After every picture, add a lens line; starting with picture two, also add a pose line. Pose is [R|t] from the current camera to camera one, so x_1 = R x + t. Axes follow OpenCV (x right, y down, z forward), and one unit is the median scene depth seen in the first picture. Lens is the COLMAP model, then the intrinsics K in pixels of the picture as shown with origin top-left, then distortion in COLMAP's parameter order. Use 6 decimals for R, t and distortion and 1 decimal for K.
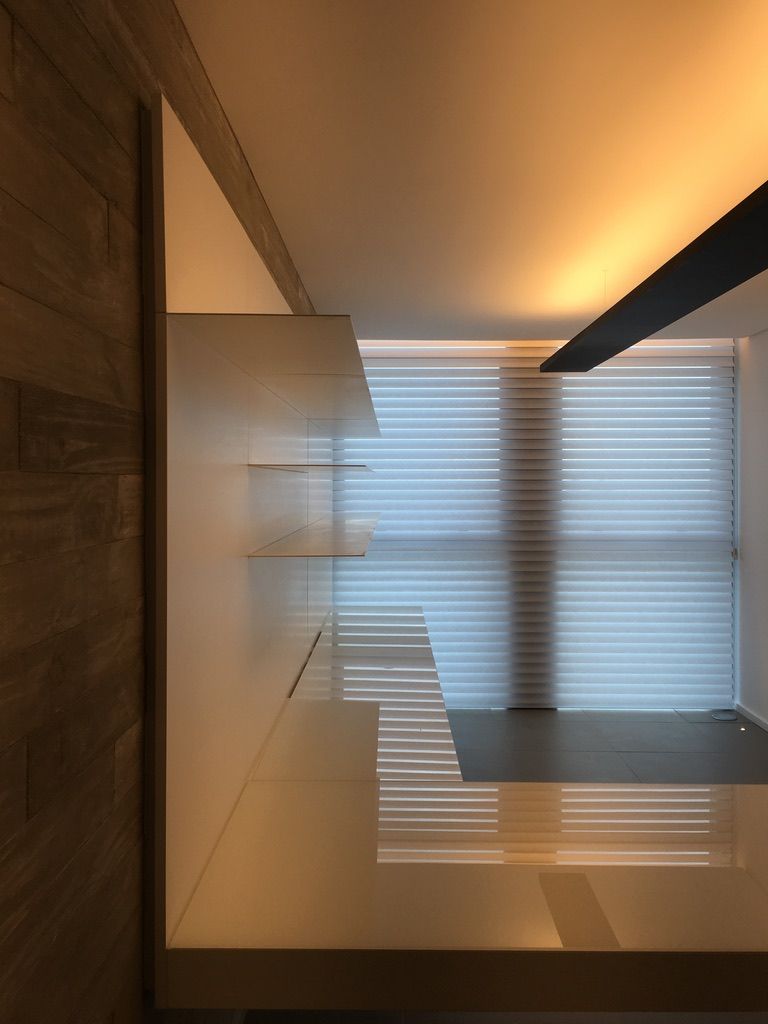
lens RADIAL K [[877.8, 0, 371.4], [0, 877.8, 498.8], [0, 0, 1]] dist [0.059033, -0.079173]
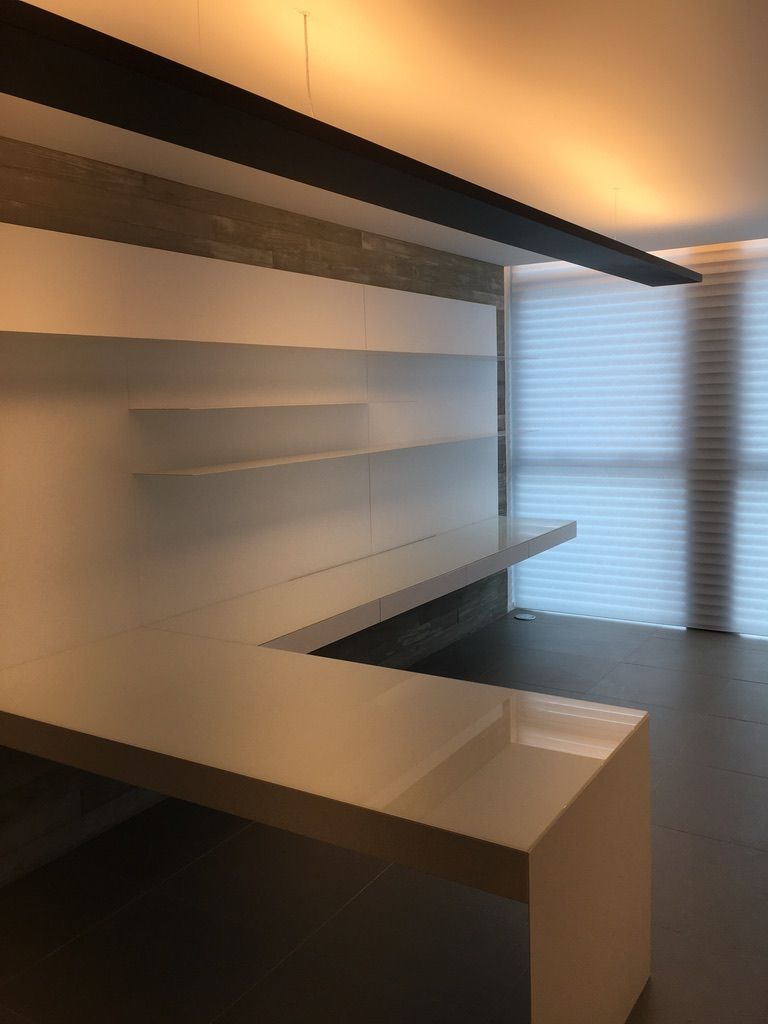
lens RADIAL K [[877.8, 0, 386.2], [0, 877.8, 494.7], [0, 0, 1]] dist [0.059033, -0.079173]
pose [[0.857104, 0.037411, -0.513784, 0.376179], [0.015268, 0.995077, 0.097926, -0.012803], [0.514918, -0.091777, 0.852313, -0.004476]]
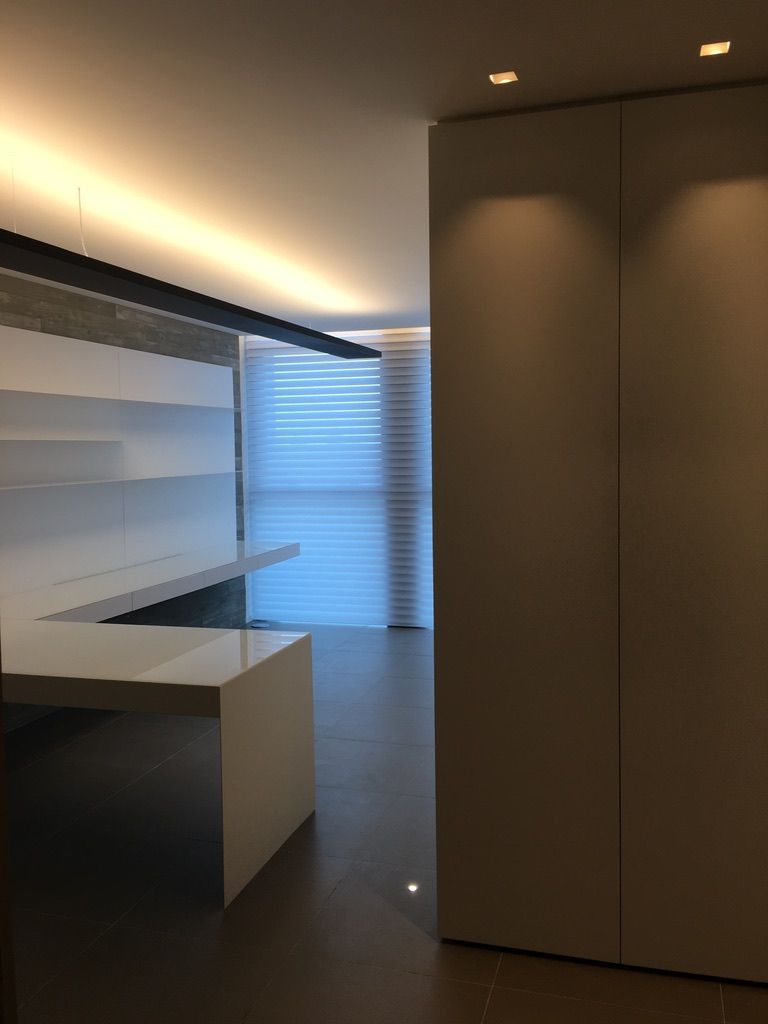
lens RADIAL K [[877.8, 0, 391.5], [0, 877.8, 492.7], [0, 0, 1]] dist [0.059033, -0.079173]
pose [[0.964982, 0.000160, -0.262315, 0.493631], [0.009195, 0.999365, 0.034435, 0.006726], [0.262154, -0.035641, 0.964368, -0.191601]]
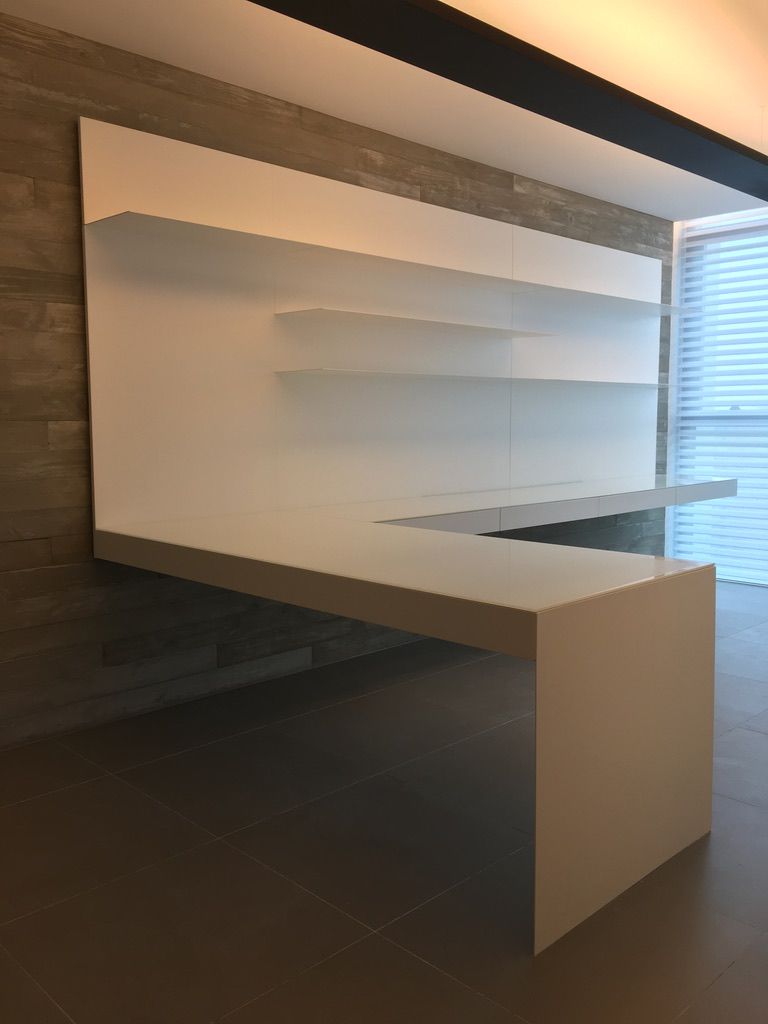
lens RADIAL K [[877.8, 0, 382.1], [0, 877.8, 498.4], [0, 0, 1]] dist [0.059033, -0.079173]
pose [[0.712490, 0.062627, -0.698882, 0.447928], [-0.011104, 0.996891, 0.078012, 0.066481], [0.701594, -0.047822, 0.710970, -0.005410]]
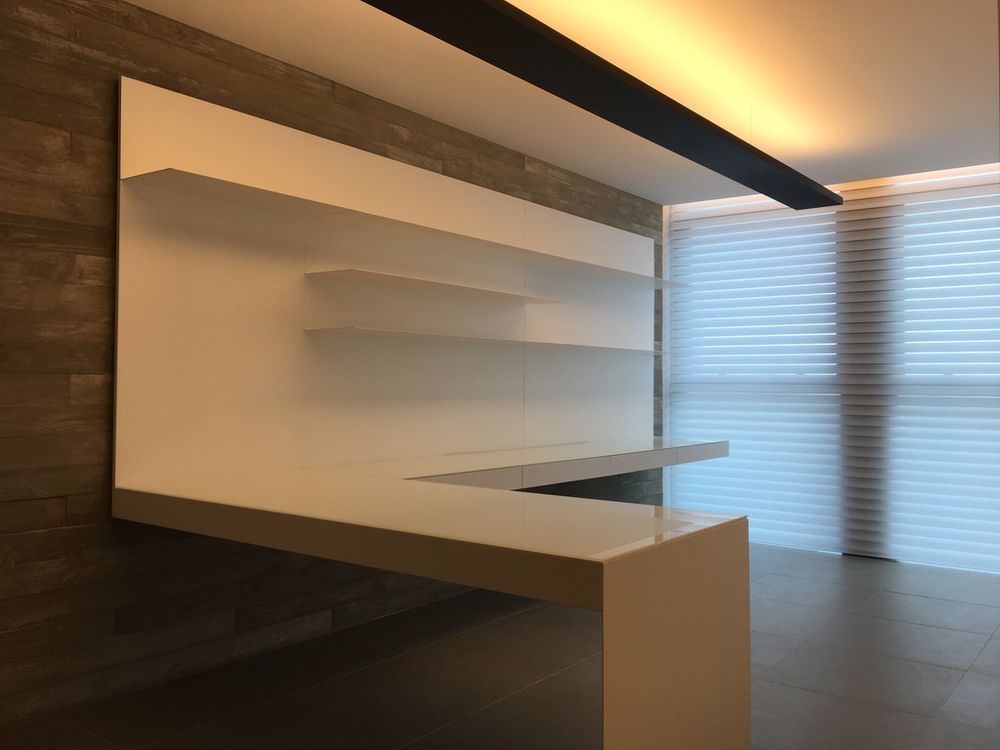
lens RADIAL K [[857.3, 0, 487.9], [0, 857.3, 366.9], [0, 0, 1]] dist [0.059033, -0.079173]
pose [[0.801919, -0.005866, -0.597404, 0.425408], [-0.020311, 0.999106, -0.037074, 0.073198], [0.597088, 0.041865, 0.801083, -0.024309]]
